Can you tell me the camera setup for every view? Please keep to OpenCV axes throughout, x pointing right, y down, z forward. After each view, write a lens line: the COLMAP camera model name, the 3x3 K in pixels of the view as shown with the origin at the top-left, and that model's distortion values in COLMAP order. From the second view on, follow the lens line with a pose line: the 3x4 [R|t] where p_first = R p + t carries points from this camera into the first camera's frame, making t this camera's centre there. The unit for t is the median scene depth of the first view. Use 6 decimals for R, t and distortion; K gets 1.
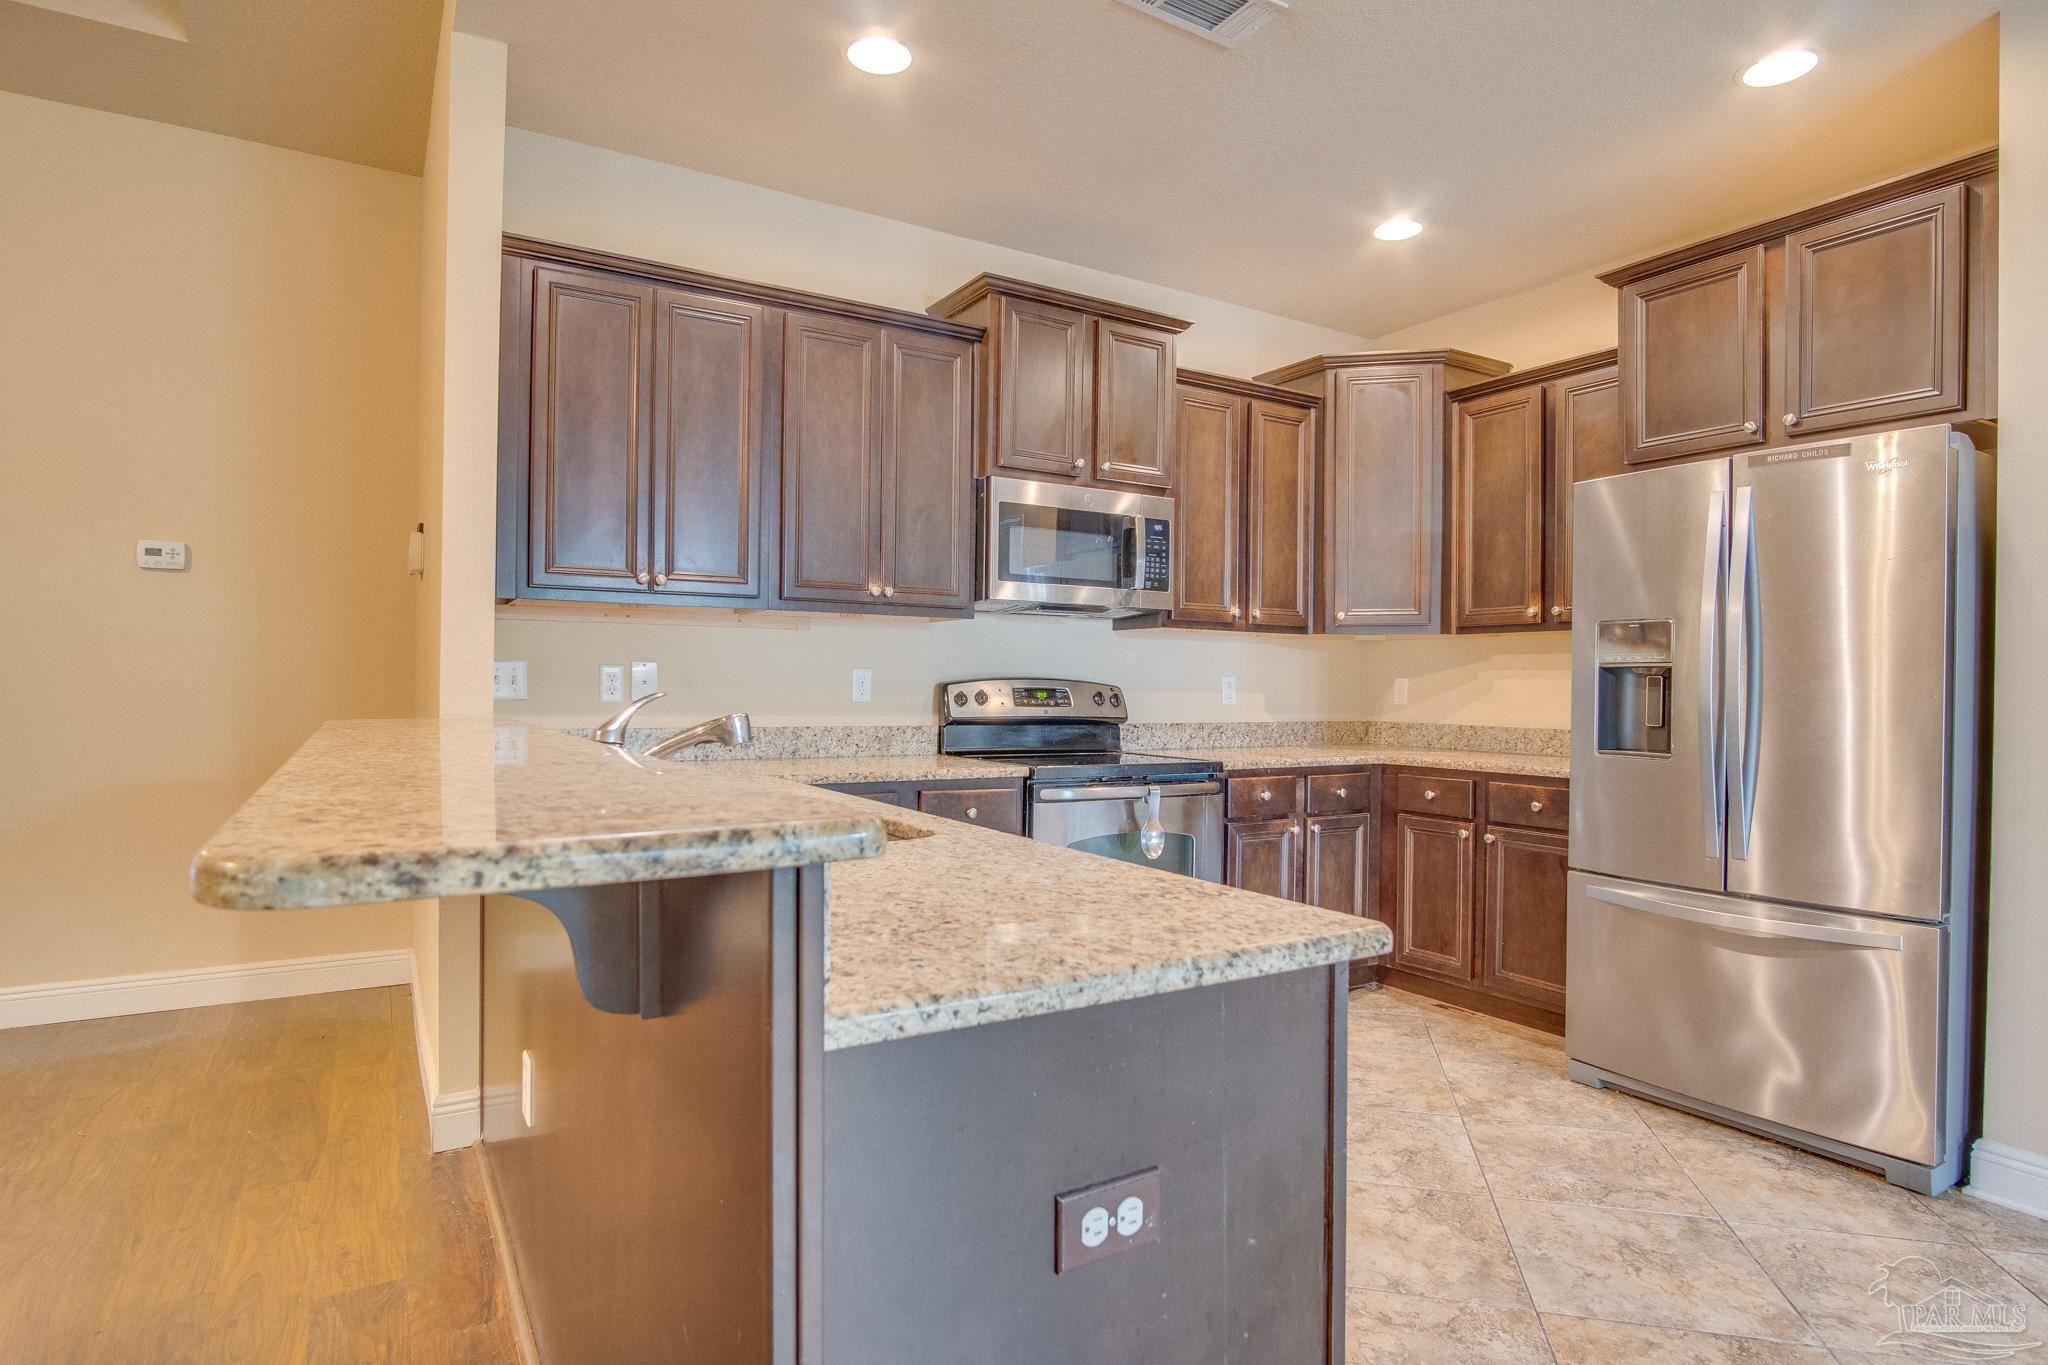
lens RADIAL K [[1096.5, 0, 1026.2], [0, 1096.5, 689.8], [0, 0, 1]] dist [-0.036452, 0.011295]
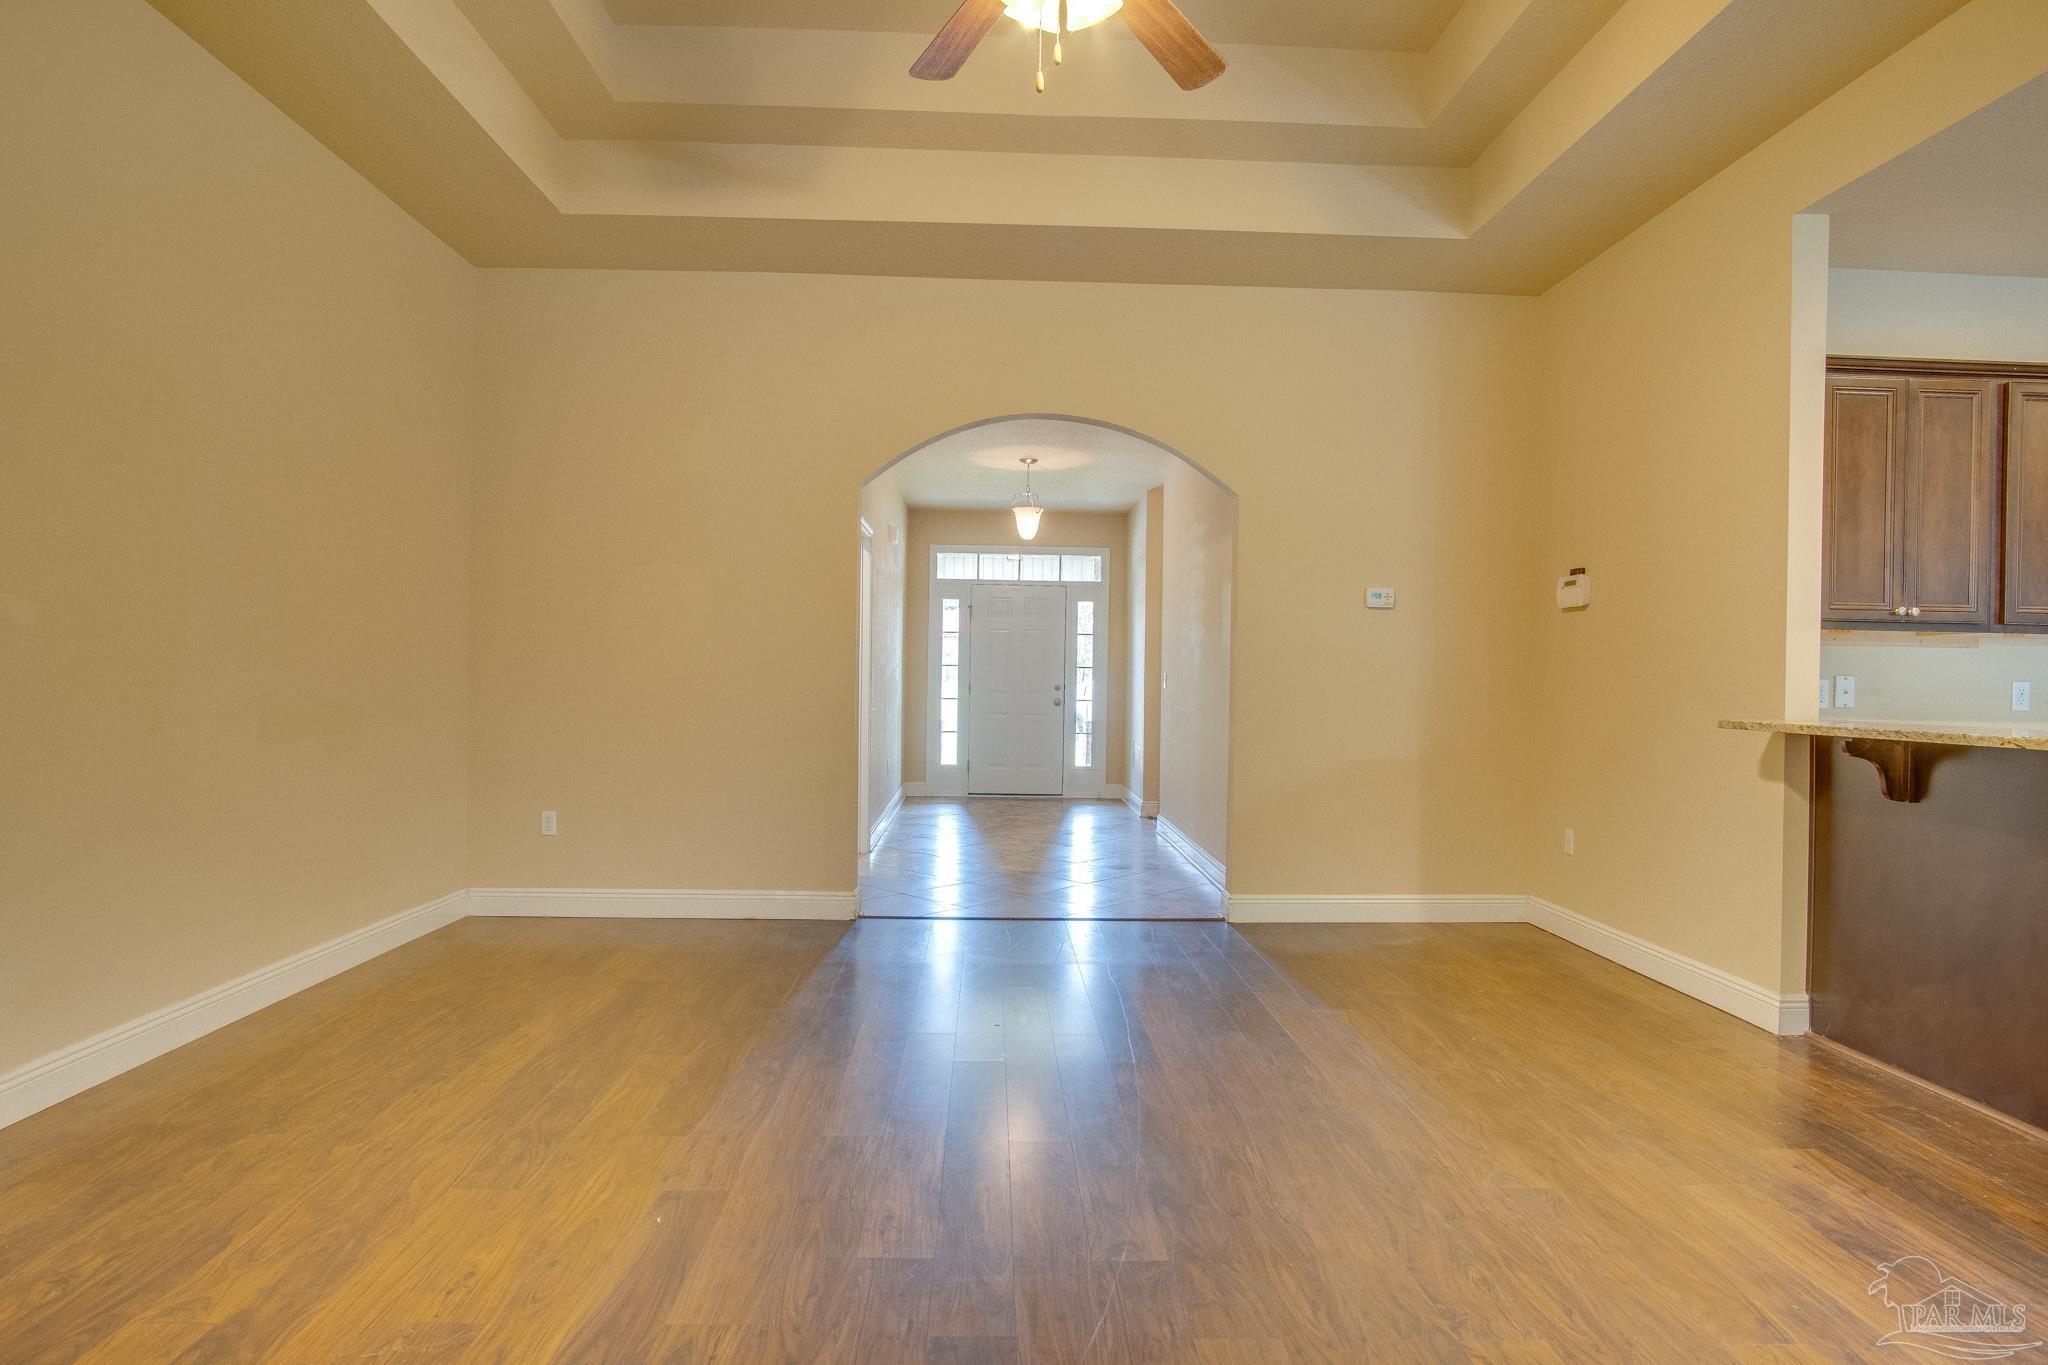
lens RADIAL K [[1096.5, 0, 1026.2], [0, 1096.5, 689.8], [0, 0, 1]] dist [-0.036452, 0.011295]
pose [[0.874065, 0.008256, -0.485739, -0.514484], [-0.008457, 0.999963, 0.001778, -0.003747], [0.485736, 0.002554, 0.874102, -0.470894]]
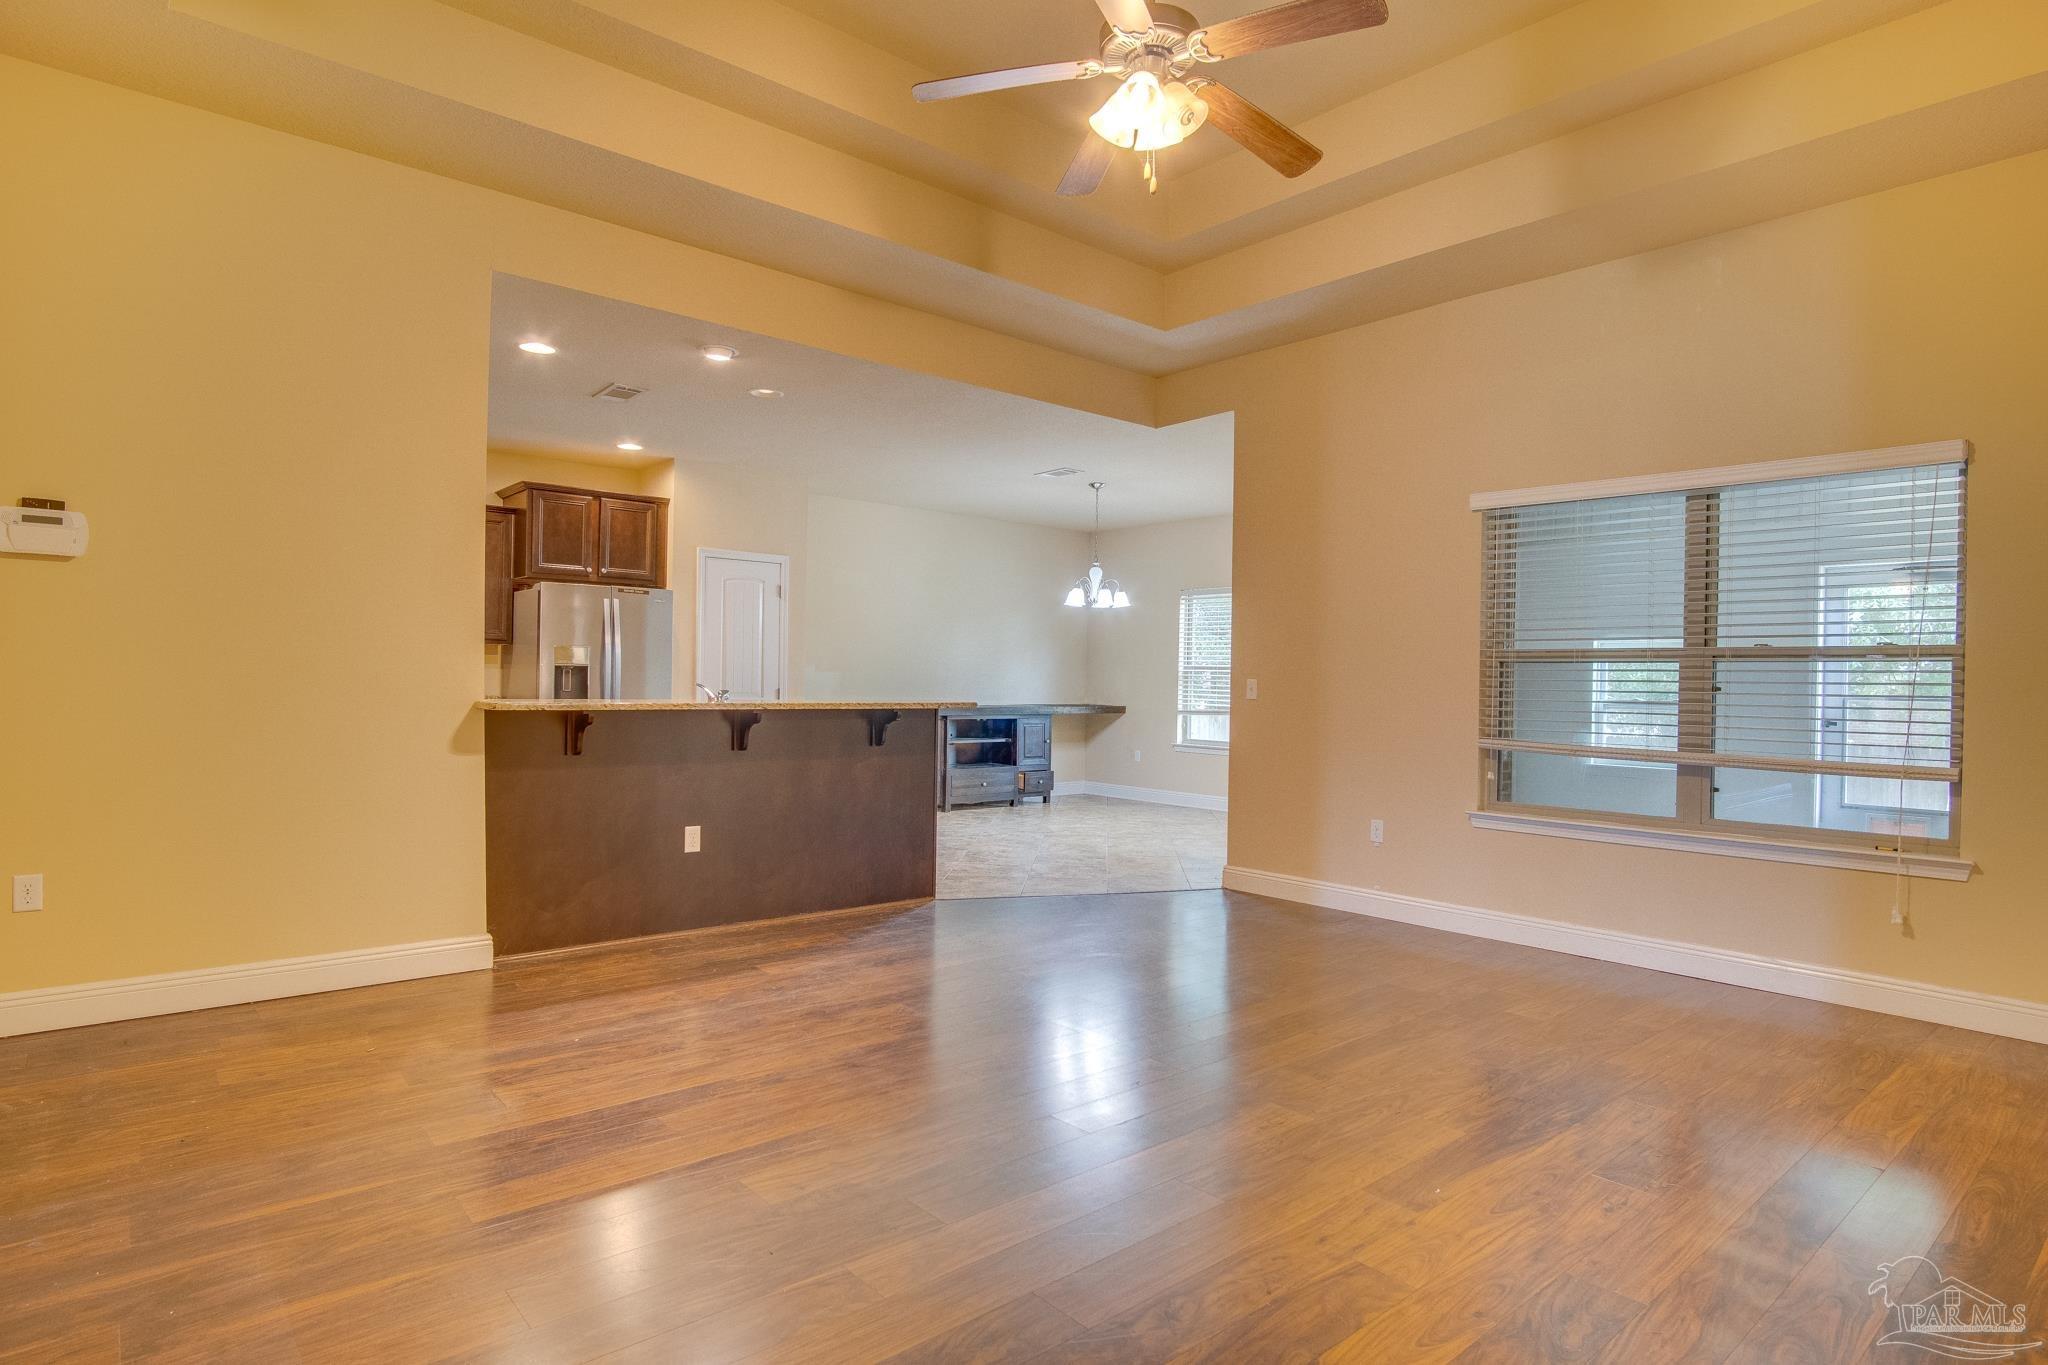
lens RADIAL K [[1096.5, 0, 1026.2], [0, 1096.5, 689.8], [0, 0, 1]] dist [-0.036452, 0.011295]
pose [[-0.168652, -0.020264, 0.985467, -1.623361], [-0.013655, 0.999741, 0.018220, -0.021333], [-0.985581, -0.010384, -0.168885, 0.347080]]
